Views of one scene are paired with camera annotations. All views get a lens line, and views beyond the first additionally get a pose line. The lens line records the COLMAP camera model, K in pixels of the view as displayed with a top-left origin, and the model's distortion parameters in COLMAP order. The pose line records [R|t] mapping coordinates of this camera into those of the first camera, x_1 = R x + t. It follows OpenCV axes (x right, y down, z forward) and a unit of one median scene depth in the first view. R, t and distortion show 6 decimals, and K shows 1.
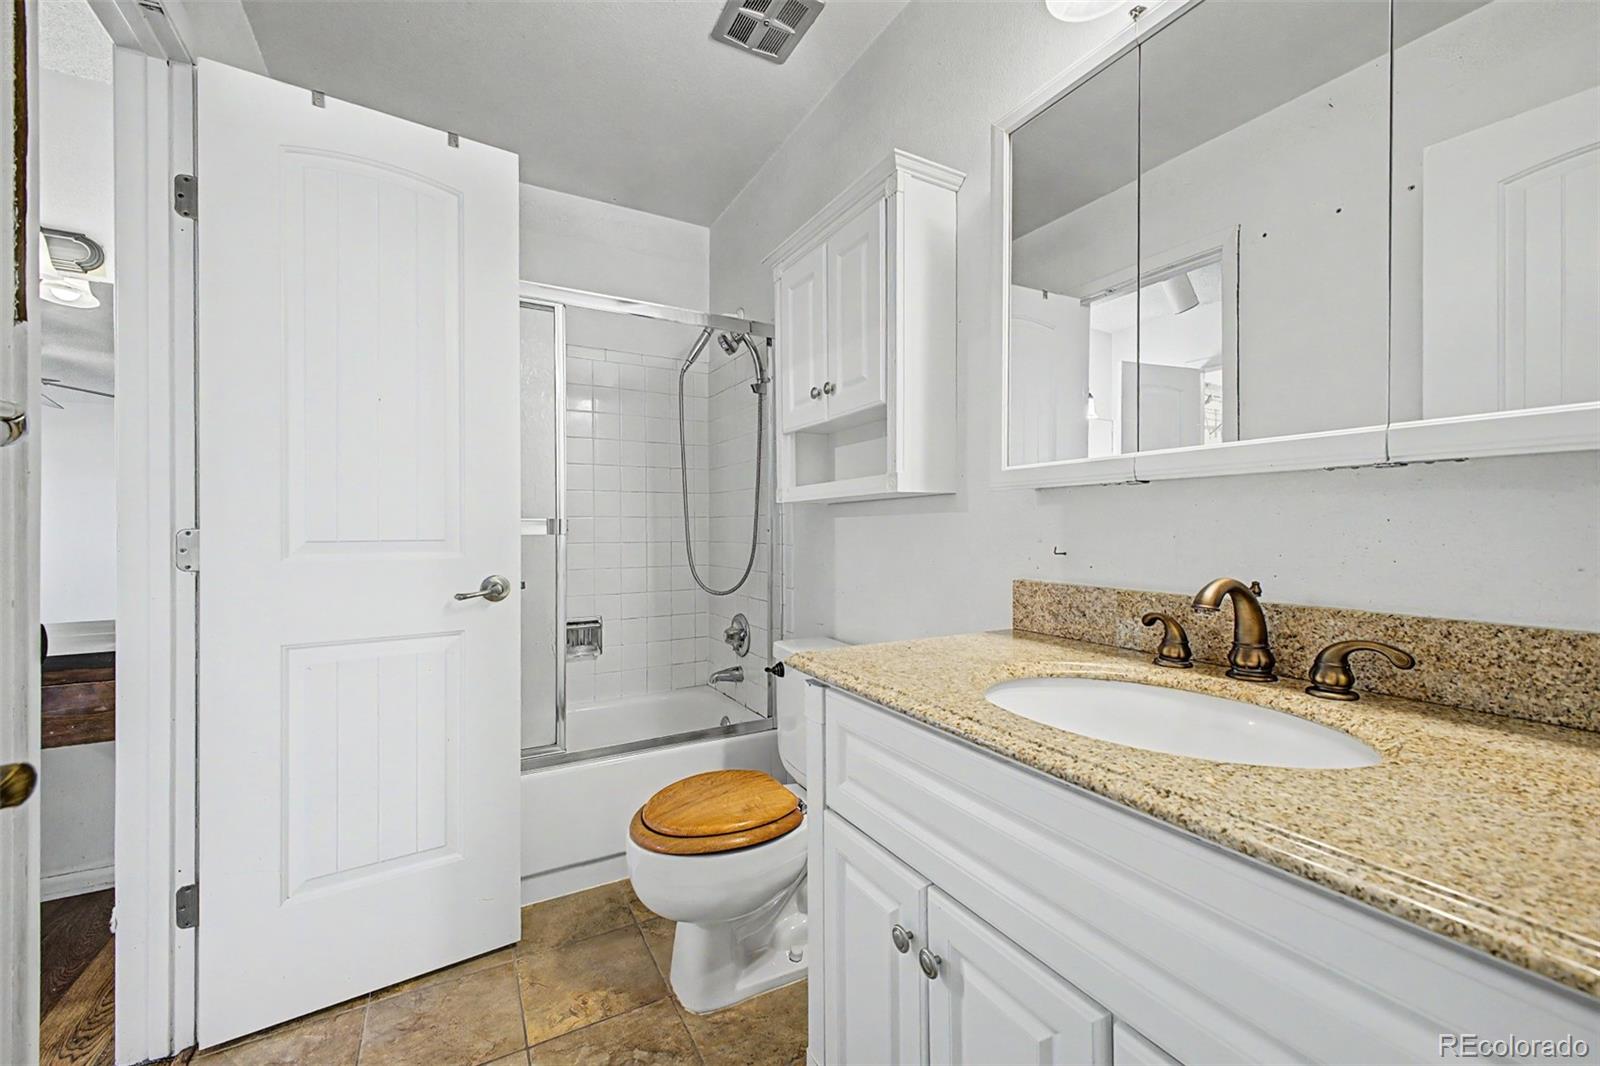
lens RADIAL K [[643.0, 0, 802.8], [0, 643.0, 525.8], [0, 0, 1]] dist [0.015877, -0.003664]
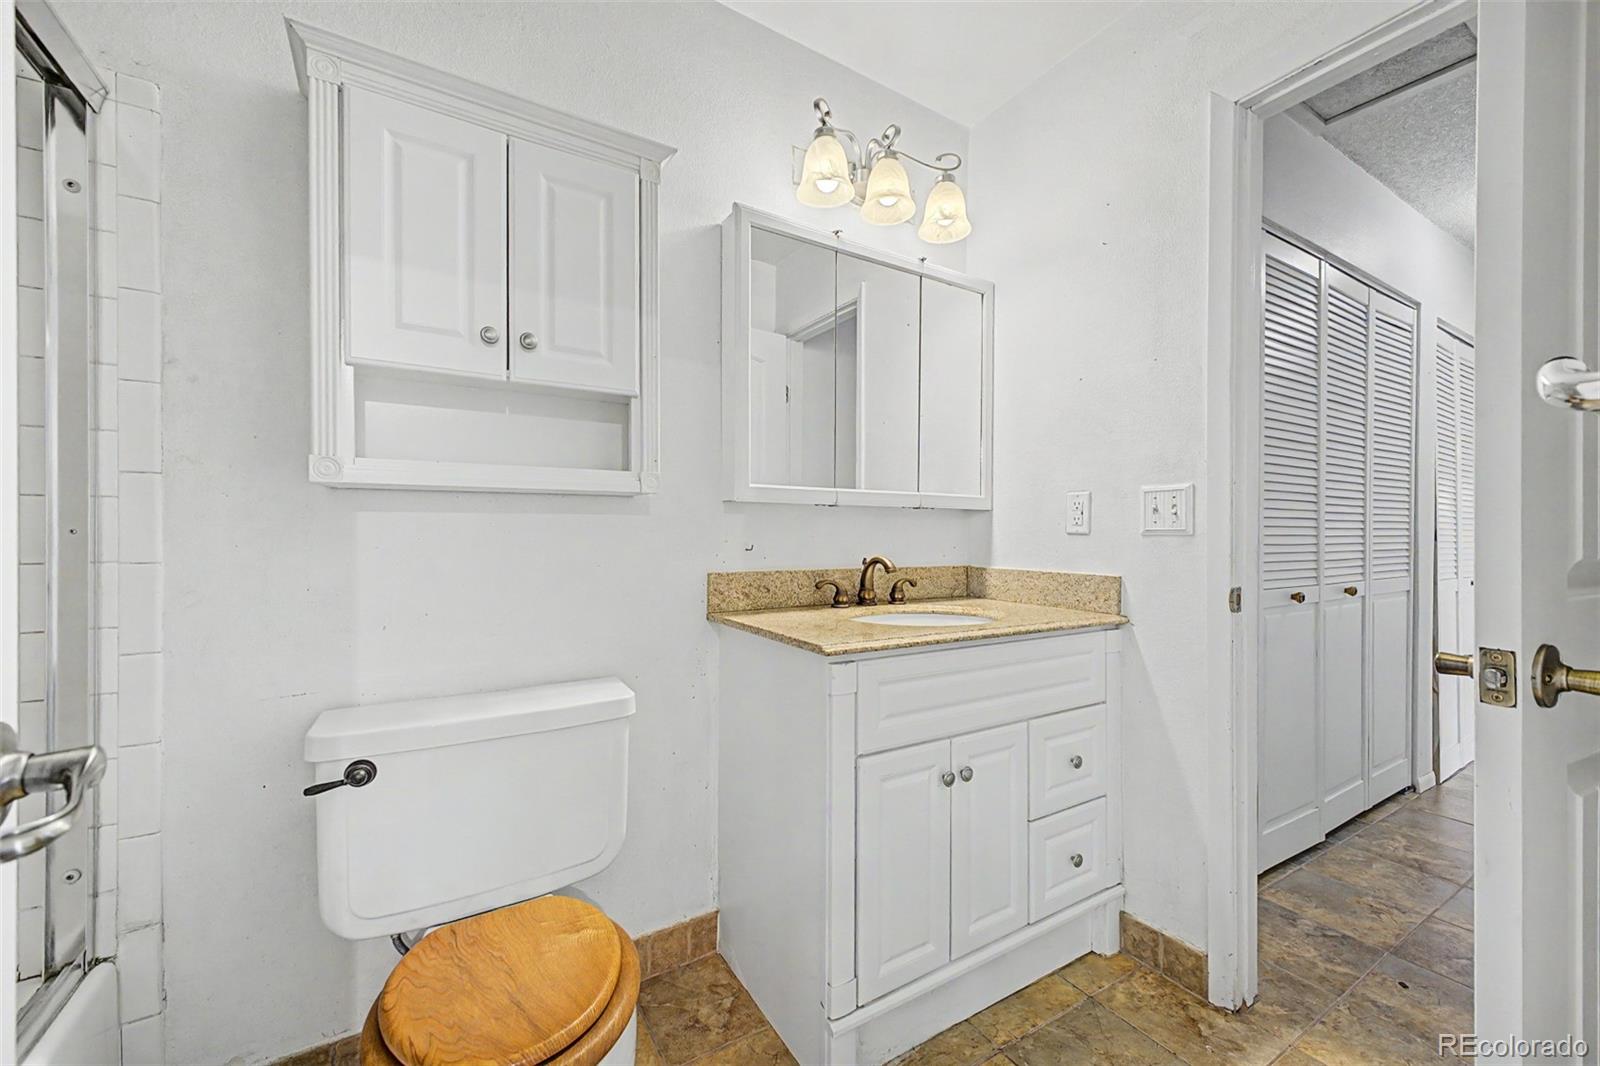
lens RADIAL K [[643.0, 0, 802.8], [0, 643.0, 525.8], [0, 0, 1]] dist [0.015877, -0.003664]
pose [[-0.061318, 0.021436, 0.997888, -0.968671], [-0.001758, 0.999765, -0.021585, 0.021393], [-0.998117, -0.003078, -0.061266, 0.959715]]
